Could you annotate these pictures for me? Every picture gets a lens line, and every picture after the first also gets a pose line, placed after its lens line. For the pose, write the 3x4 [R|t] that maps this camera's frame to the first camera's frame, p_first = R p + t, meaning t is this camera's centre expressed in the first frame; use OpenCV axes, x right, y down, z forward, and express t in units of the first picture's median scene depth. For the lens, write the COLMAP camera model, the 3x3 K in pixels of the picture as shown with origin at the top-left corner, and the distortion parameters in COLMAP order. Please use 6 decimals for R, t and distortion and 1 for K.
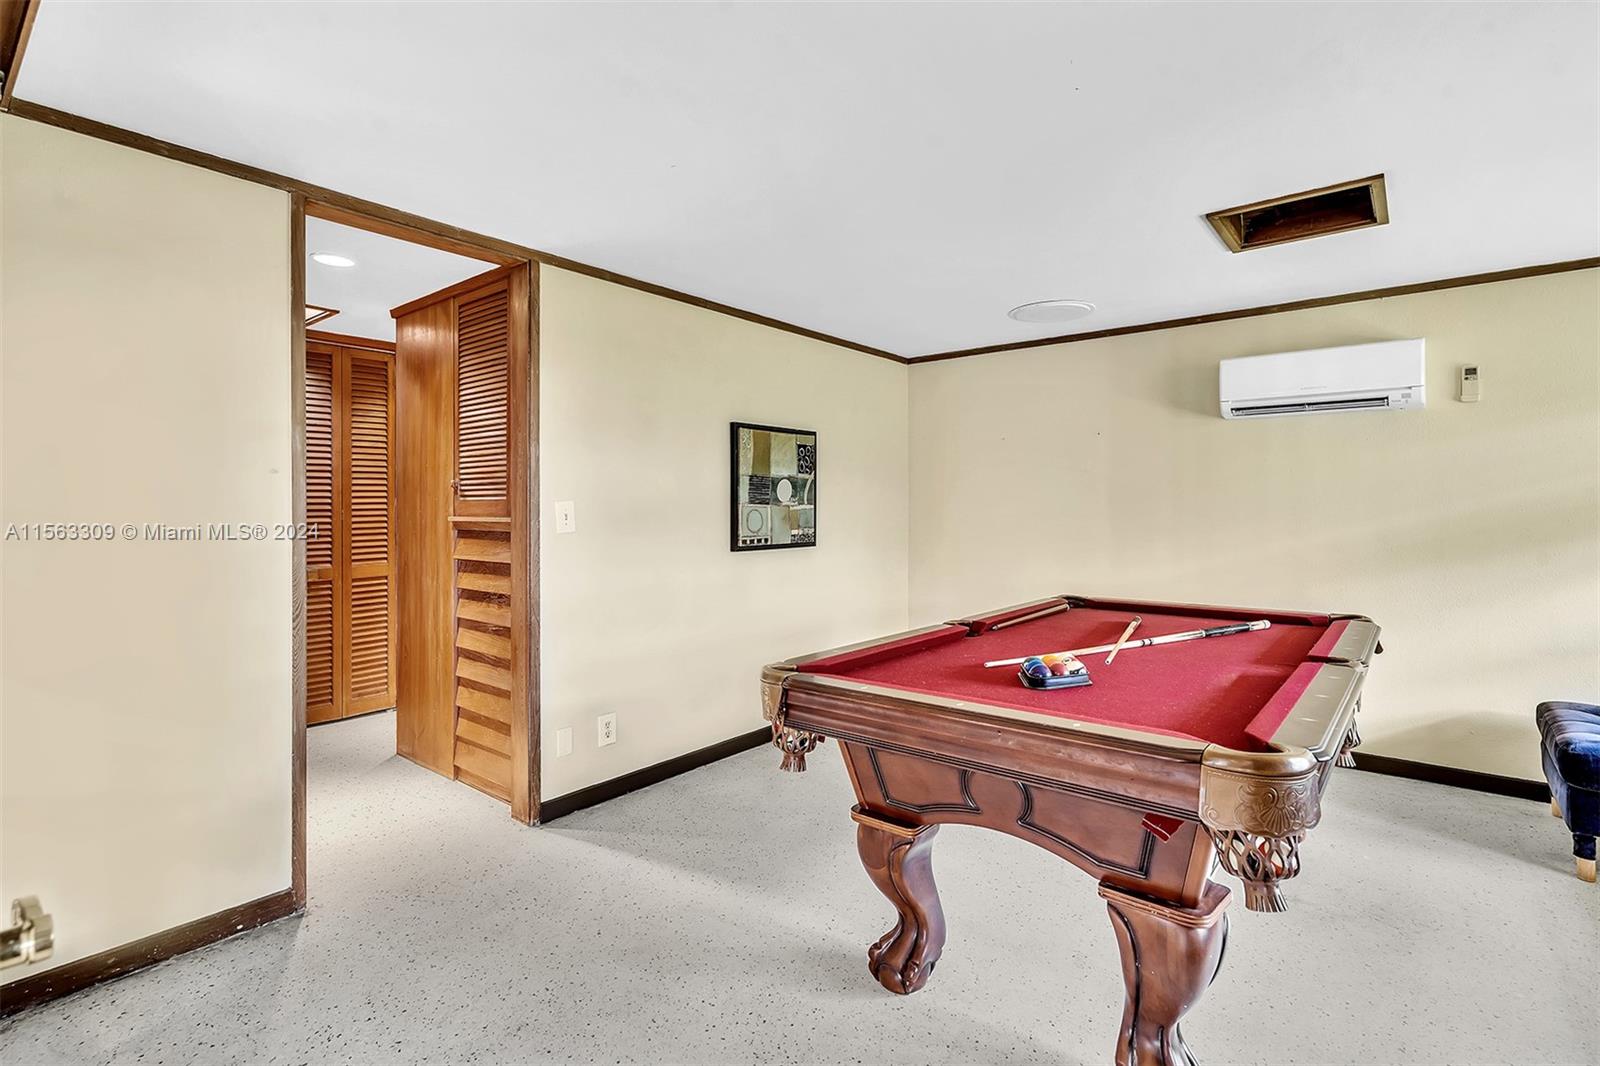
lens RADIAL K [[750.9, 0, 805.0], [0, 750.9, 508.7], [0, 0, 1]] dist [-0.004077, 0.002394]
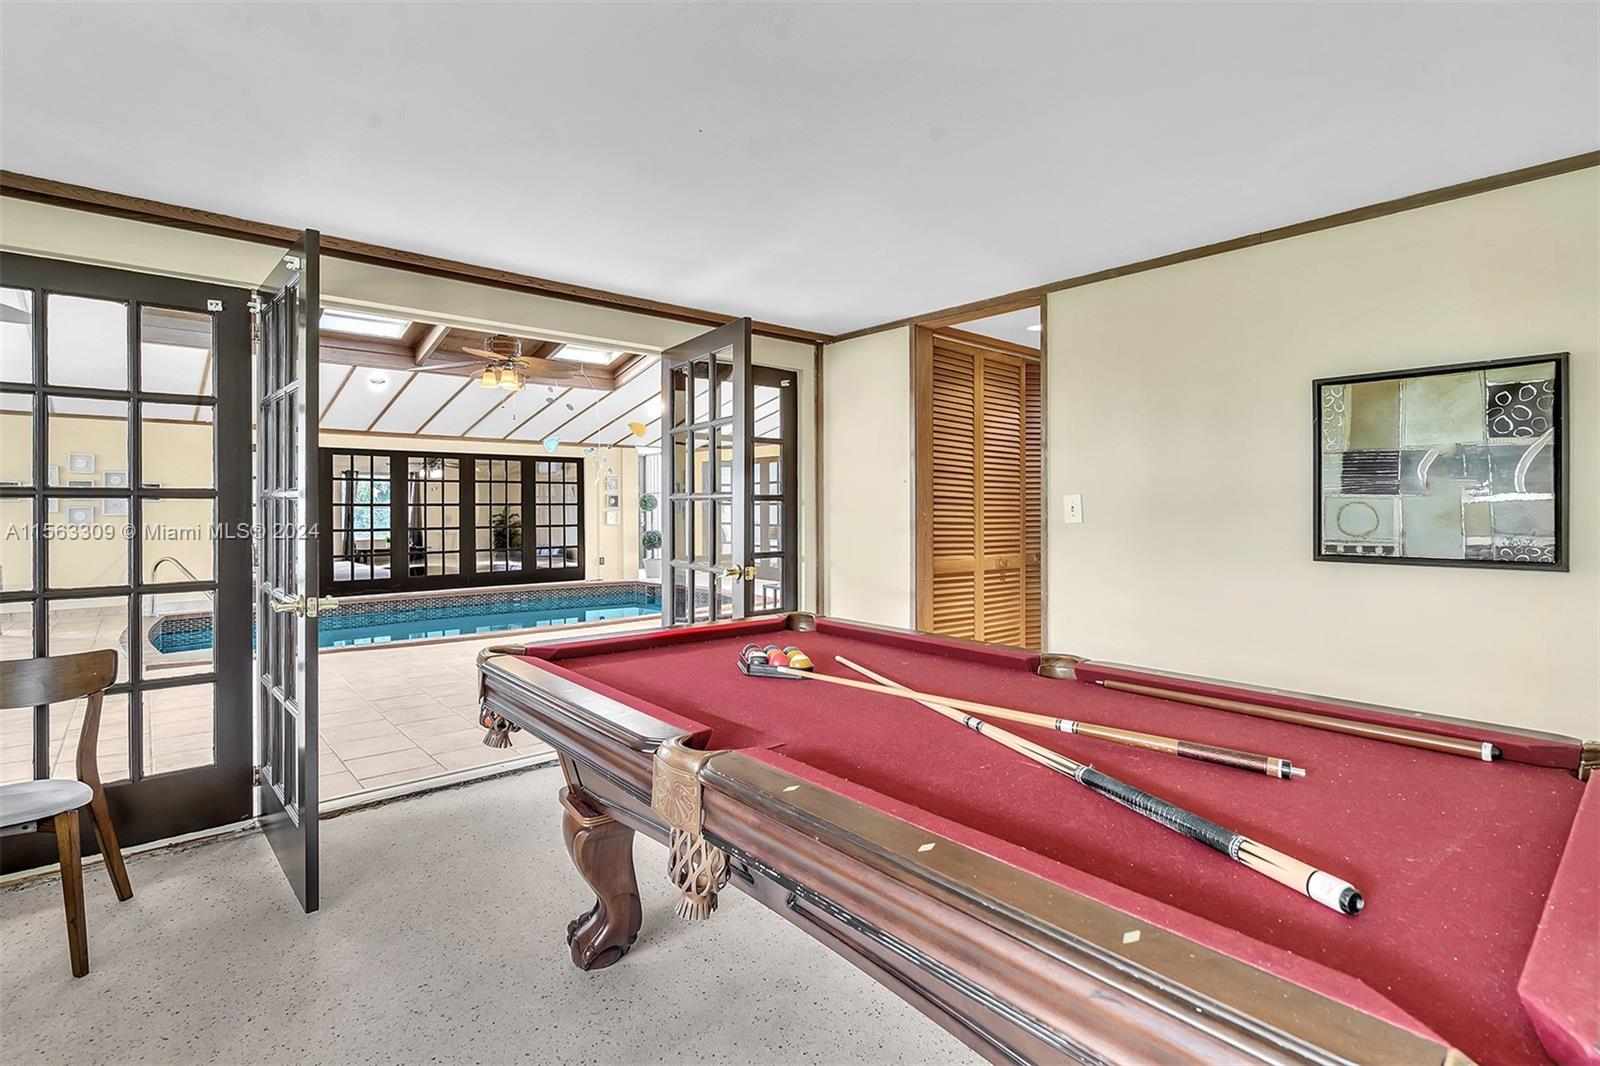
lens RADIAL K [[750.9, 0, 800.9], [0, 750.9, 517.8], [0, 0, 1]] dist [-0.004077, 0.002394]
pose [[-0.156620, 0.014186, -0.987557, 0.742351], [-0.003275, 0.999884, 0.014883, 0.007714], [0.987654, 0.005565, -0.156555, 0.673776]]
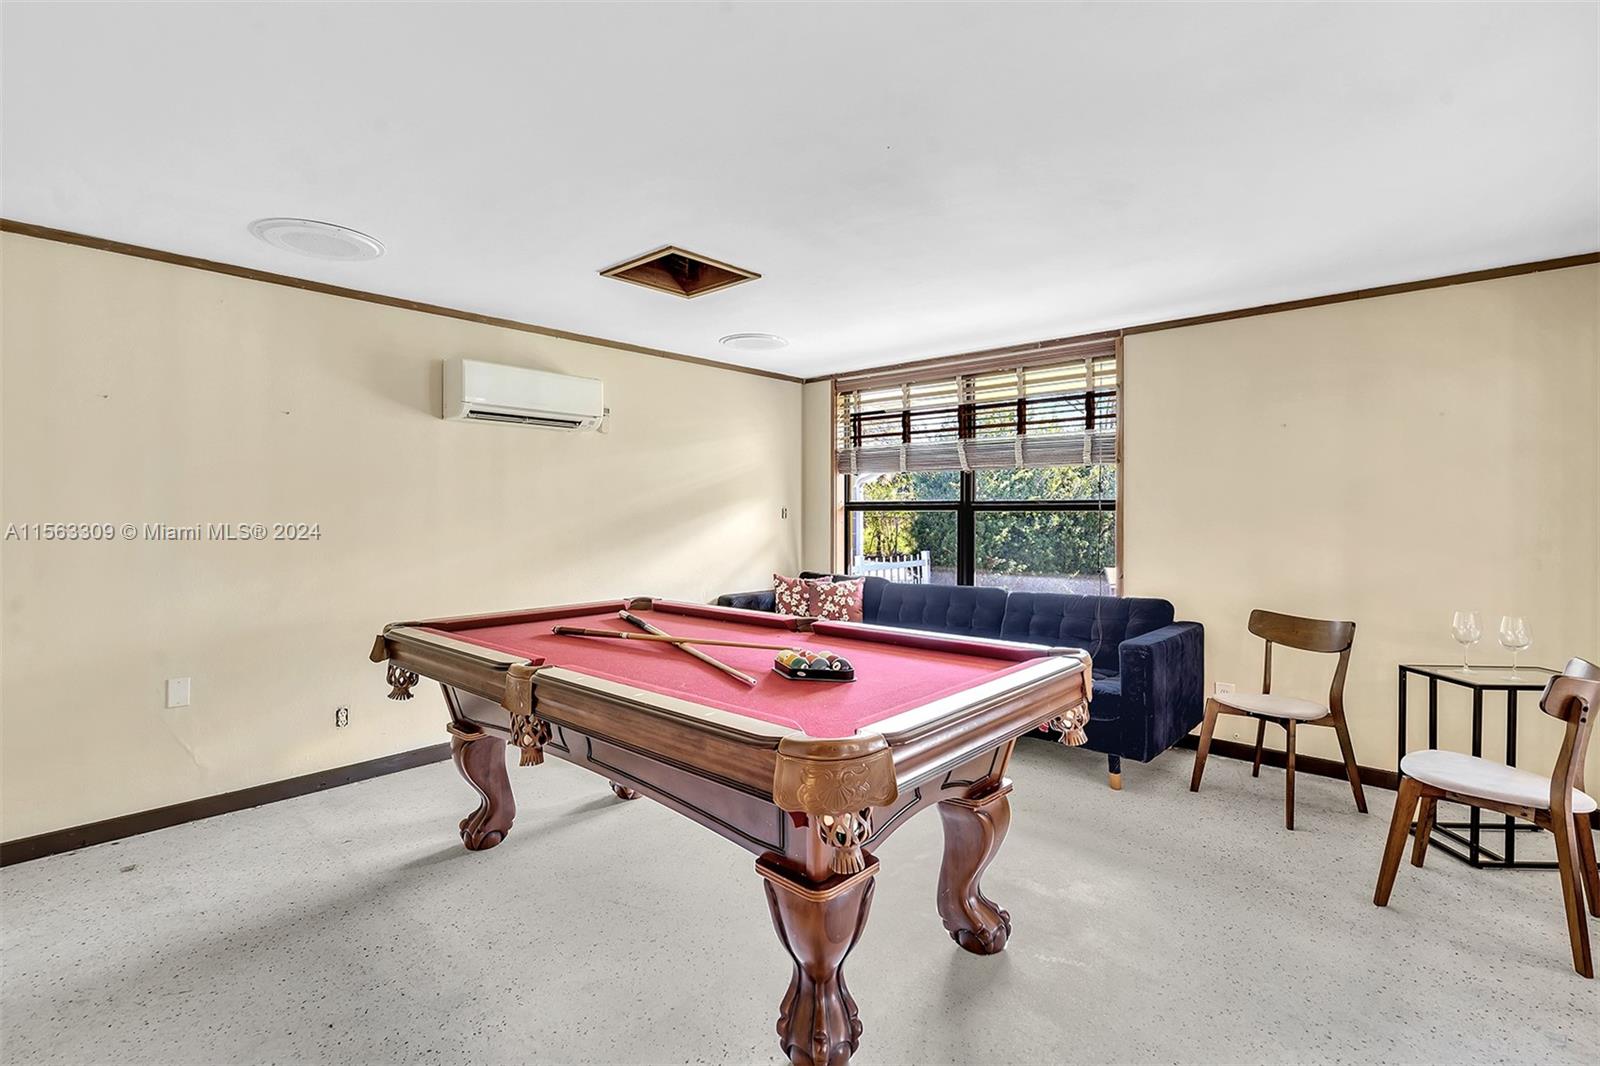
lens RADIAL K [[750.9, 0, 794.2], [0, 750.9, 523.2], [0, 0, 1]] dist [-0.004077, 0.002394]
pose [[0.054920, -0.011999, 0.998419, -0.412281], [0.000954, 0.999928, 0.011965, 0.003262], [-0.998490, 0.000296, 0.054928, 0.546382]]
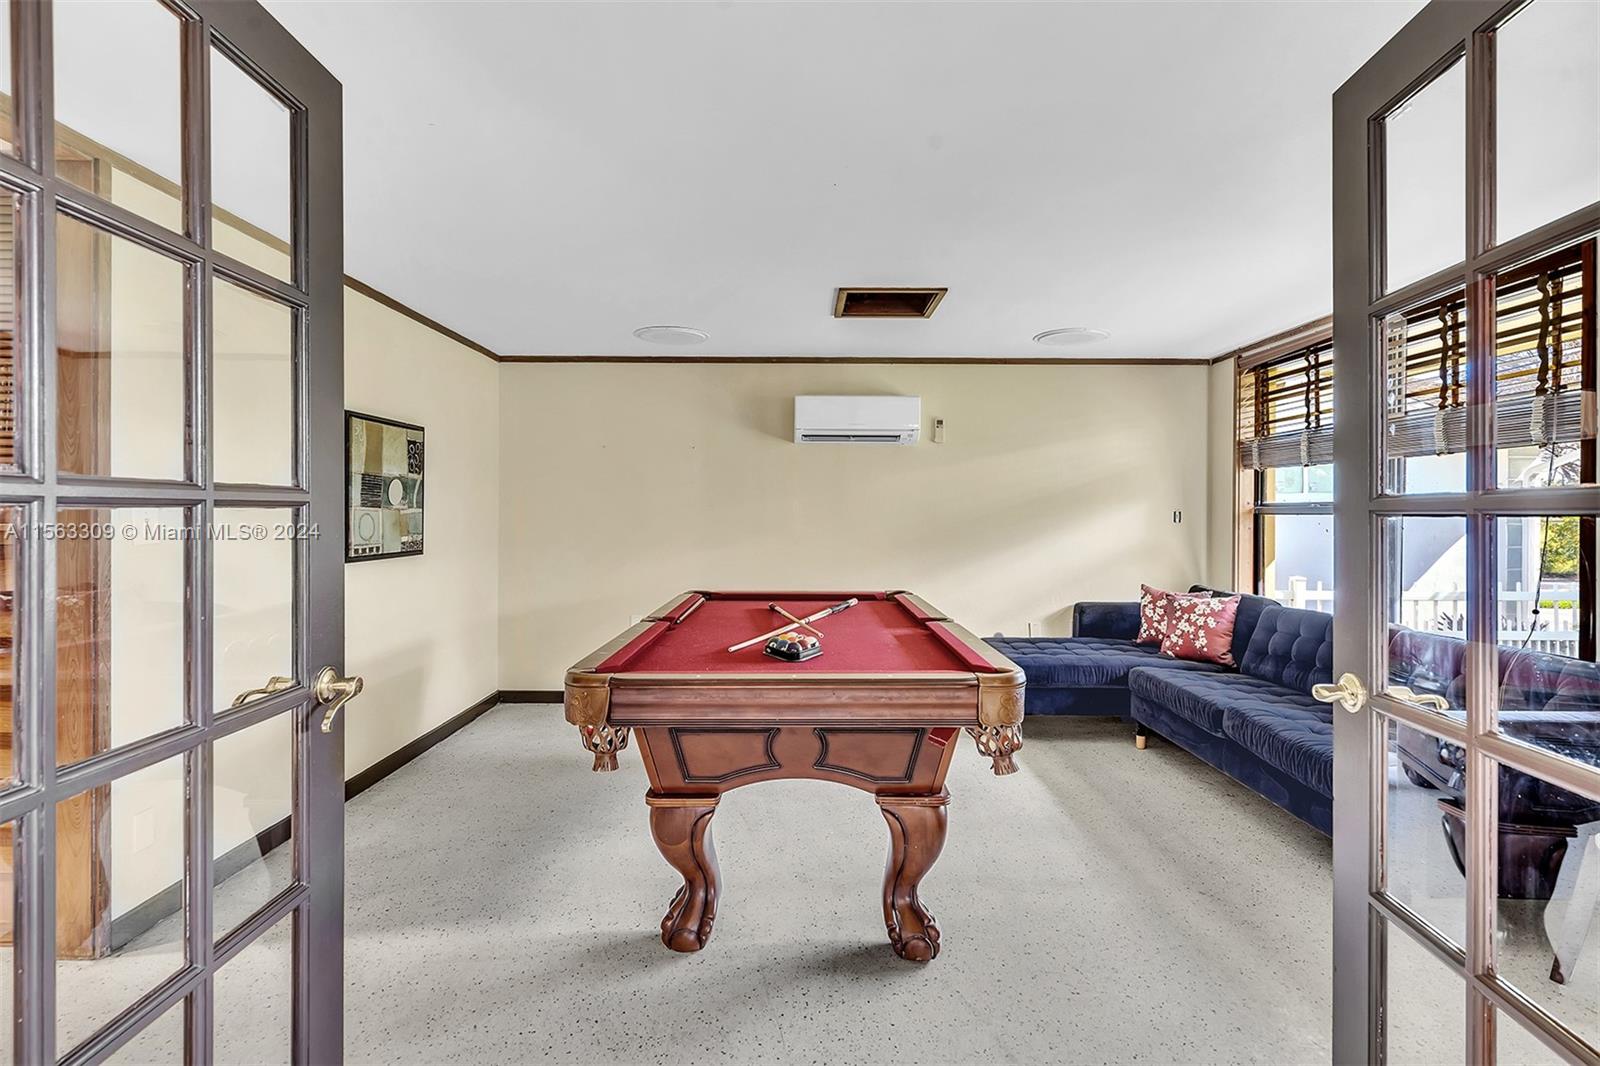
lens RADIAL K [[750.9, 0, 797.1], [0, 750.9, 518.5], [0, 0, 1]] dist [-0.004077, 0.002394]
pose [[0.772332, -0.000293, 0.635219, -0.254750], [-0.004347, 0.999974, 0.005747, -0.000386], [-0.635204, -0.007200, 0.772311, 0.027870]]
